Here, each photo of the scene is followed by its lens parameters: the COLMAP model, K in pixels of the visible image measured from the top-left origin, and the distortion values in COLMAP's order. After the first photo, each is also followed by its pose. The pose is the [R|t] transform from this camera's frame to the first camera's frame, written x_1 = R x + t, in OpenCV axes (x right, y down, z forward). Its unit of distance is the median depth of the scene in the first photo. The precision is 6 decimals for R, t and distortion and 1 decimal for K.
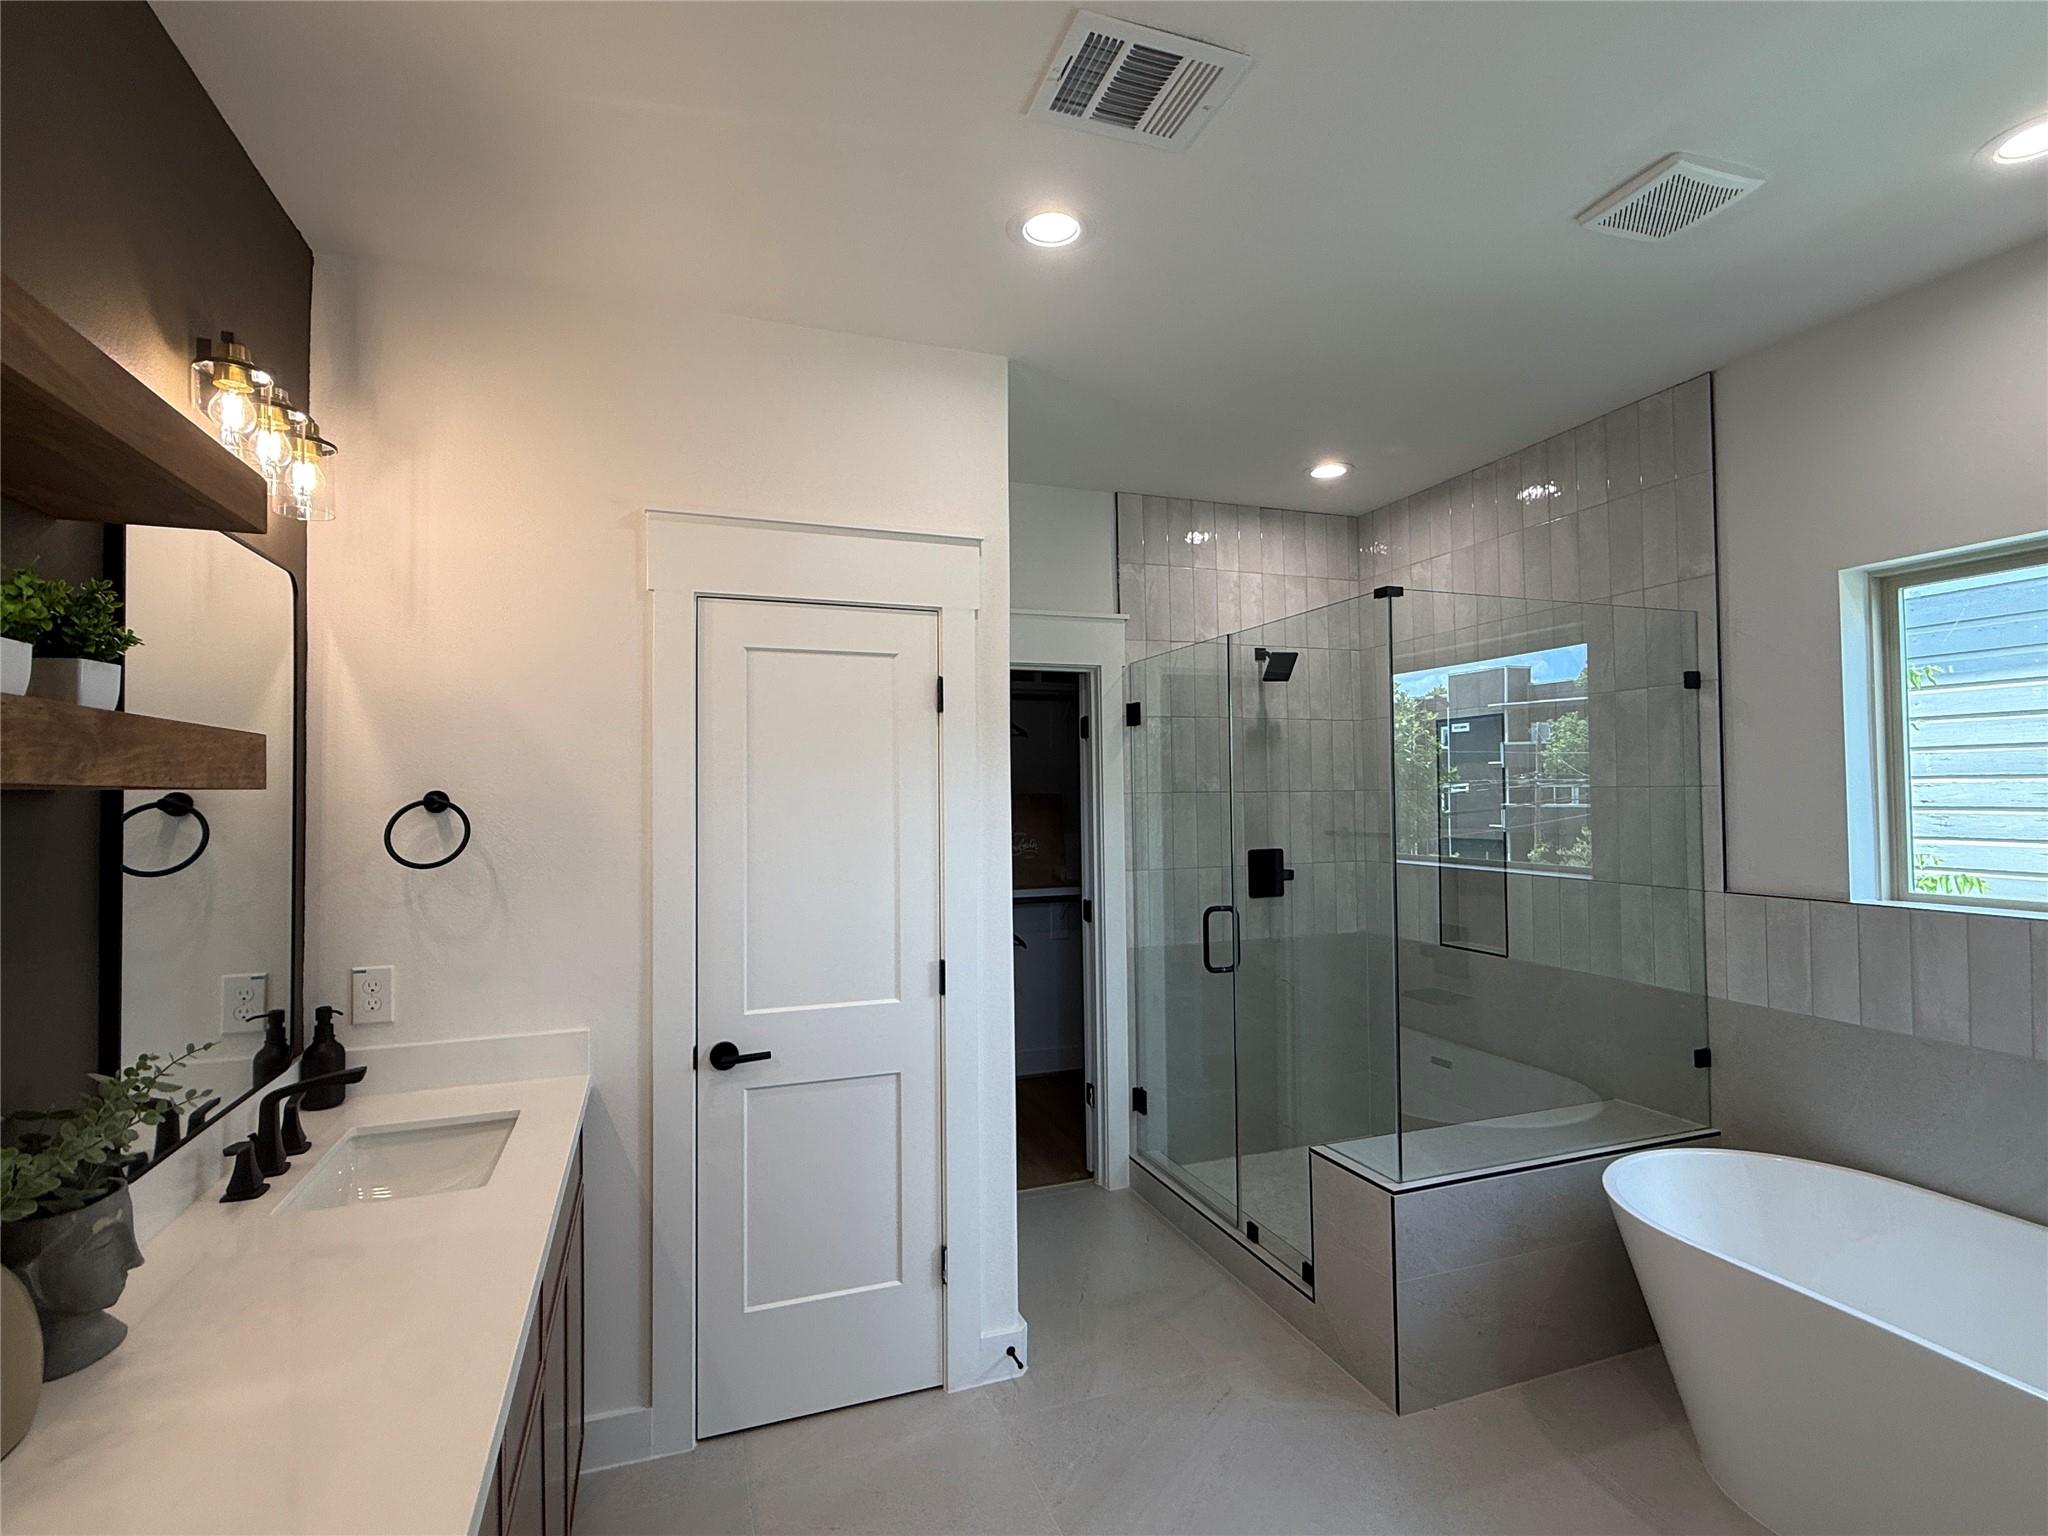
lens RADIAL K [[968.5, 0, 1012.9], [0, 968.5, 770.2], [0, 0, 1]] dist [0.000941, 0.000207]
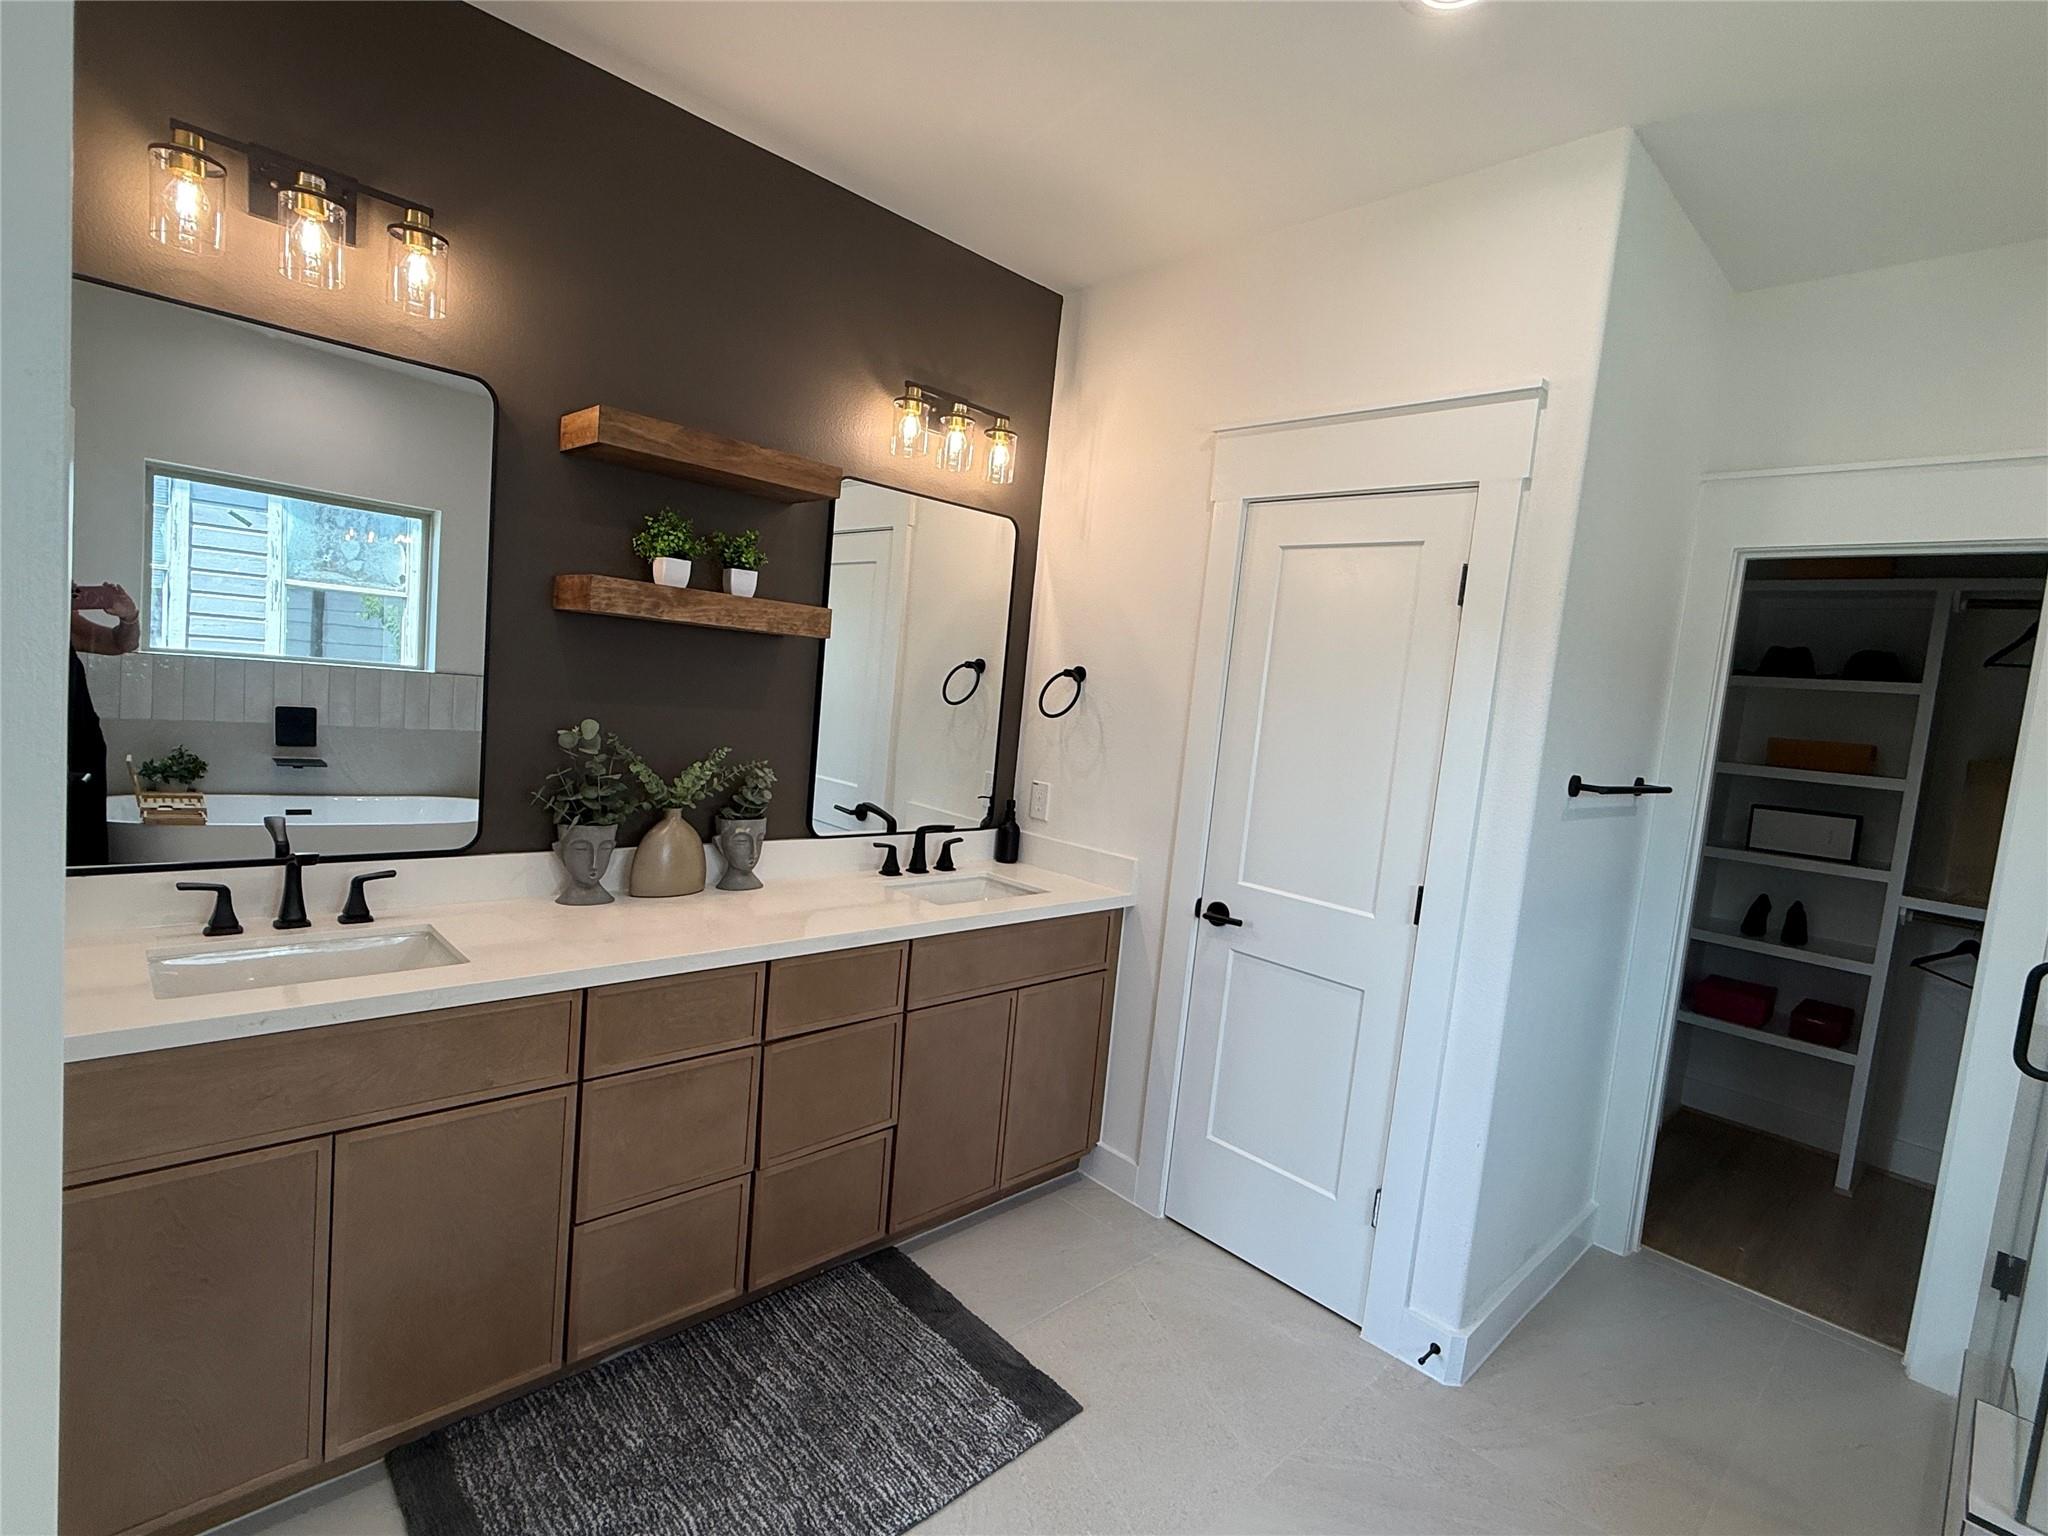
lens RADIAL K [[968.5, 0, 1016.3], [0, 968.5, 767.9], [0, 0, 1]] dist [0.000941, 0.000207]
pose [[0.406297, 0.128944, -0.904597, 0.608685], [-0.075693, 0.991340, 0.107312, 0.022052], [0.910600, 0.024871, 0.412539, 0.312888]]
